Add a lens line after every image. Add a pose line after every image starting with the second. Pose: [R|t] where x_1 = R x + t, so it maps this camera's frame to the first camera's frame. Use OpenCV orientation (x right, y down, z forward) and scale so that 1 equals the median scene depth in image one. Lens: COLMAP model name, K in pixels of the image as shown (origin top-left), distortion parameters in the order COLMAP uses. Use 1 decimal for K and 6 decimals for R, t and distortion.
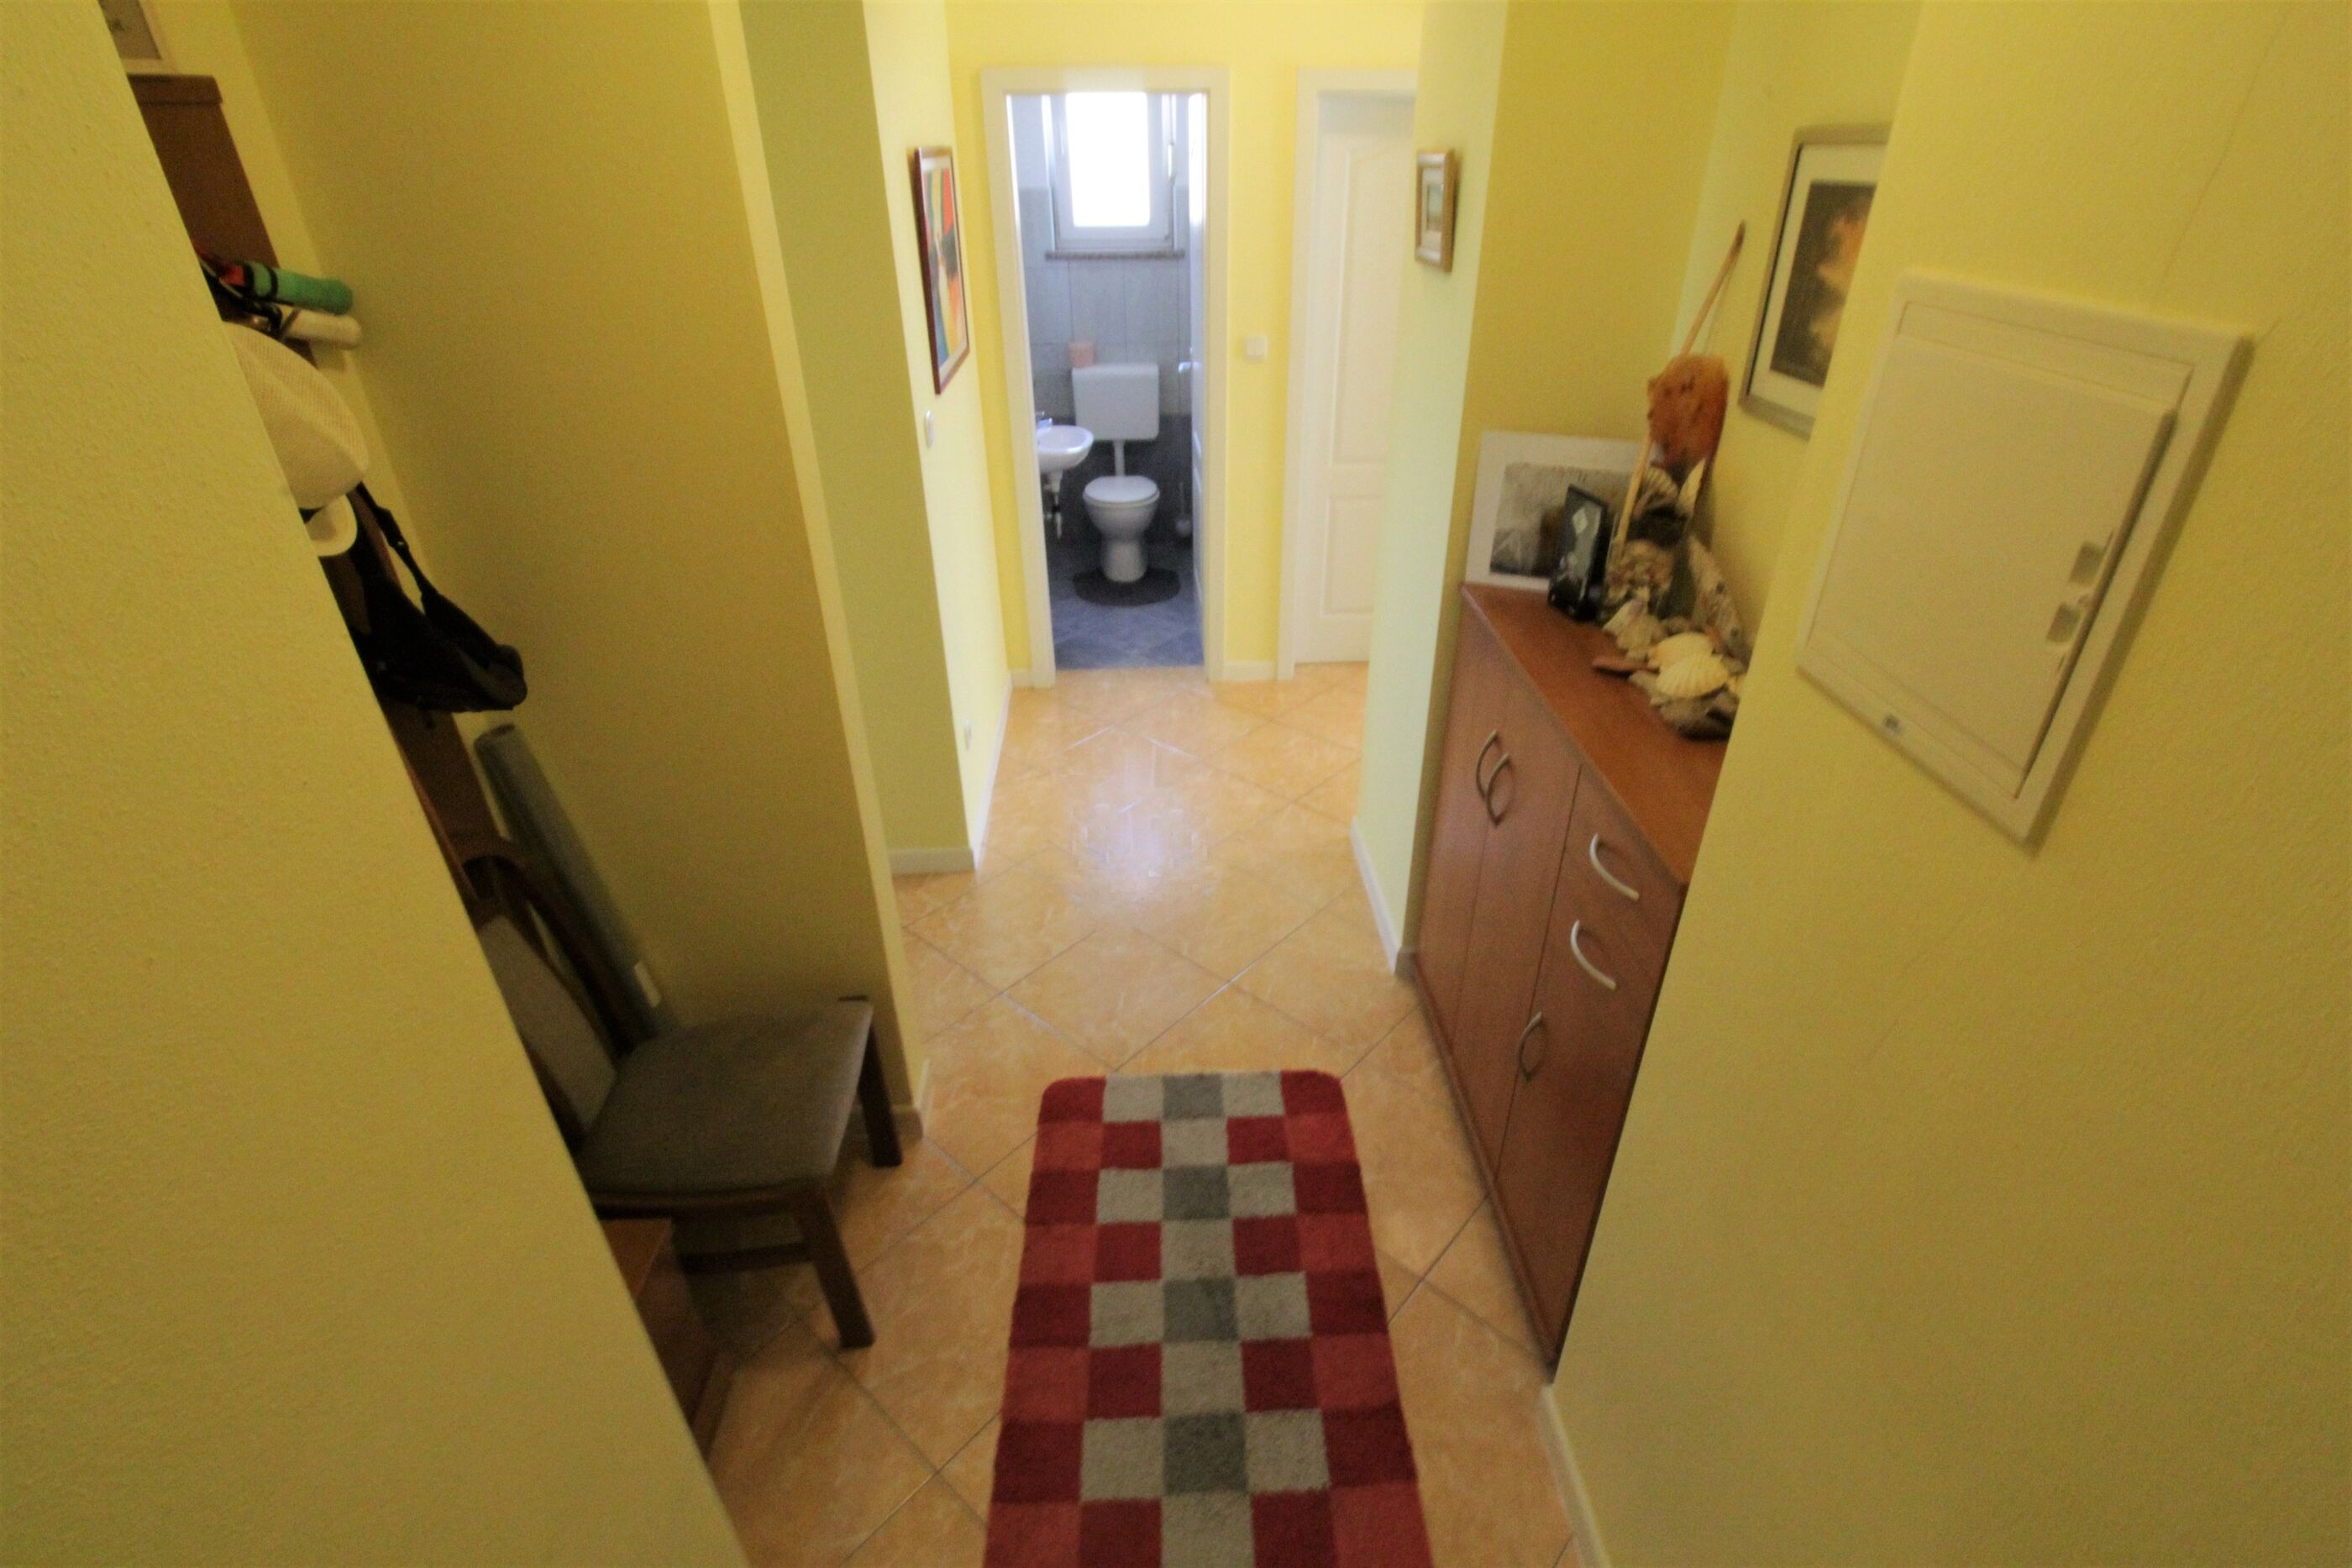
lens RADIAL K [[1096.8, 0, 1198.7], [0, 1096.8, 777.2], [0, 0, 1]] dist [0.000345, -0.008832]
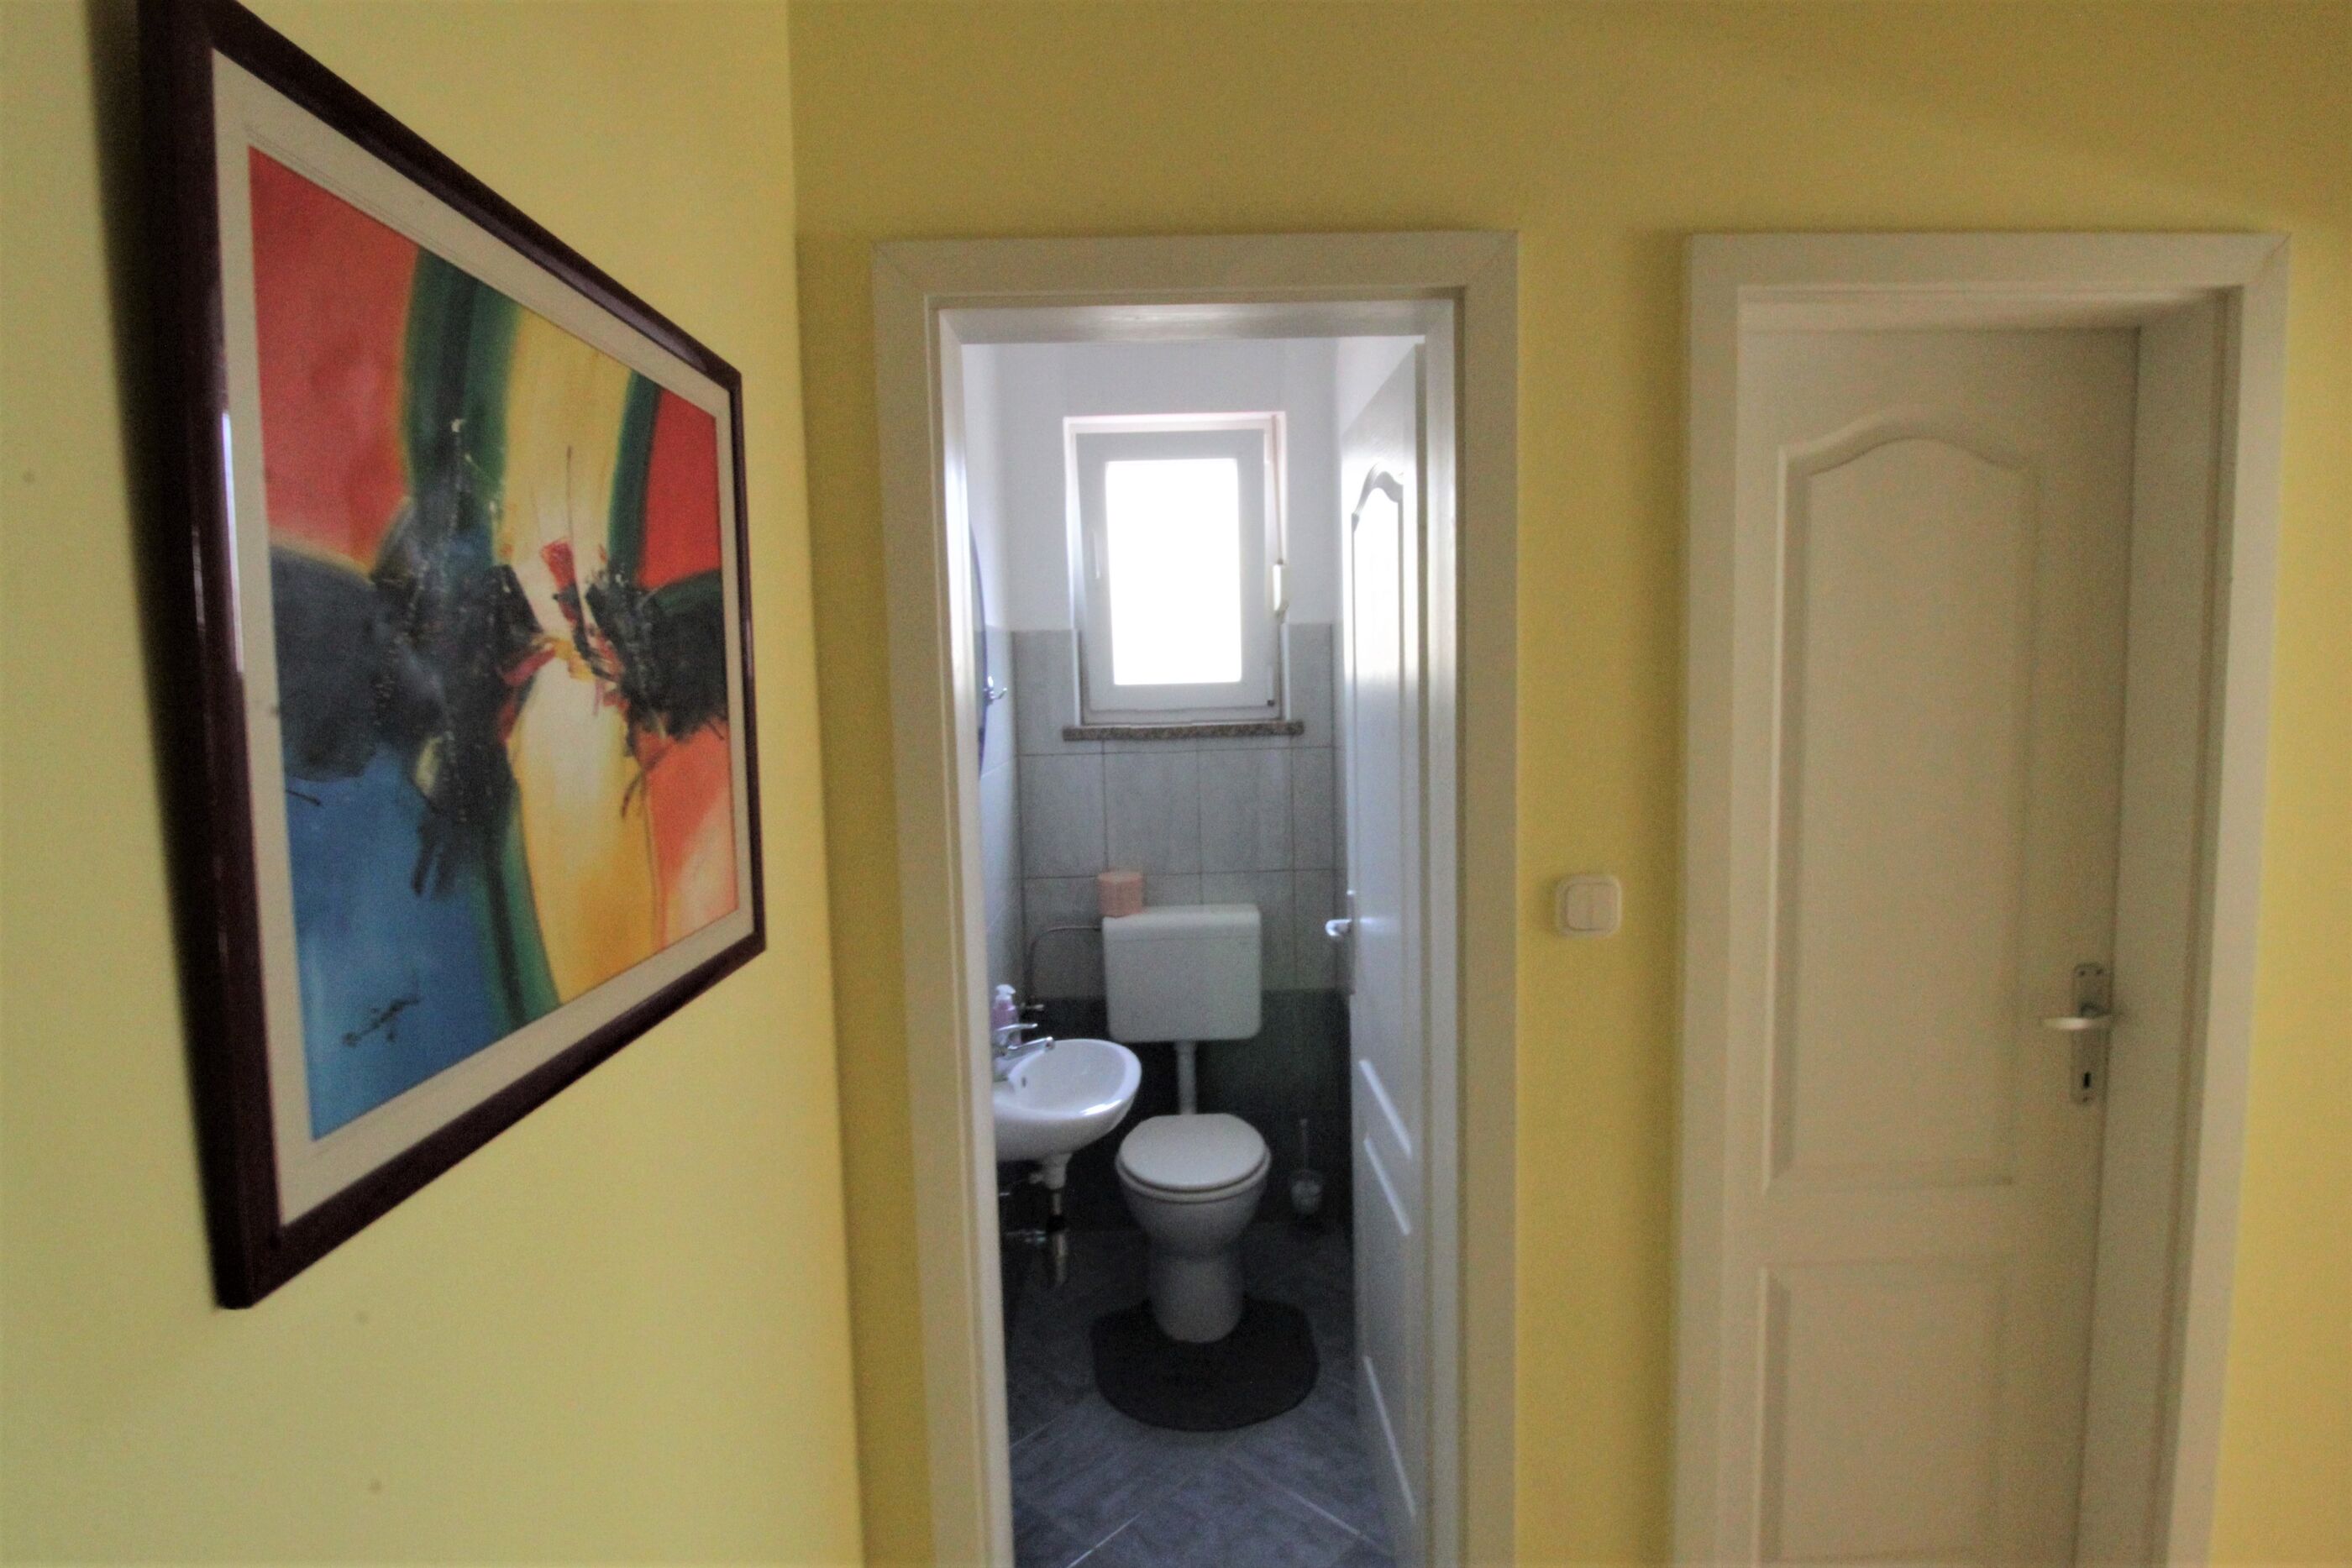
lens RADIAL K [[1096.8, 0, 1198.7], [0, 1096.8, 777.2], [0, 0, 1]] dist [0.000345, -0.008832]
pose [[0.999490, -0.016930, -0.027094, -0.052424], [0.003790, 0.904901, -0.425606, -0.205877], [0.031723, 0.425286, 0.904503, 0.483953]]
